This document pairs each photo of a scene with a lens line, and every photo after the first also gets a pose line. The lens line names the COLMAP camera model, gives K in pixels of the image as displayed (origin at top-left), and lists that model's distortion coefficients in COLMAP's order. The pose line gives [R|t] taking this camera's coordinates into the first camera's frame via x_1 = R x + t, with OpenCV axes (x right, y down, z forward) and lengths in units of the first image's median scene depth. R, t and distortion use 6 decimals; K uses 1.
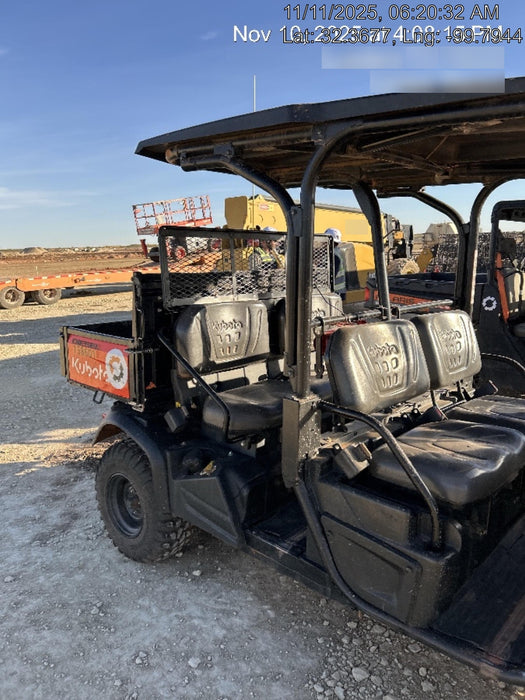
lens RADIAL K [[531.2, 0, 265.5], [0, 531.2, 338.0], [0, 0, 1]] dist [0.038613, -0.044976]
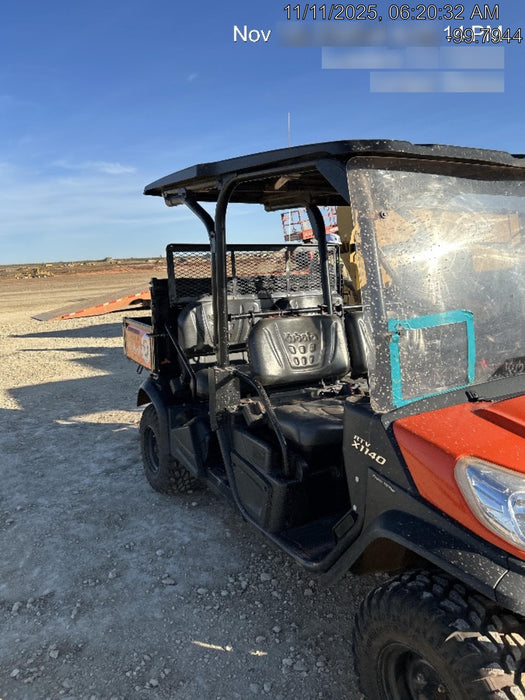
lens RADIAL K [[533.5, 0, 262.7], [0, 533.5, 338.5], [0, 0, 1]] dist [0.040102, -0.049298]
pose [[0.950482, 0.028576, -0.309464, 0.455187], [-0.030137, 0.999546, -0.000263, 0.024967], [0.309316, 0.009576, 0.950911, -0.227936]]
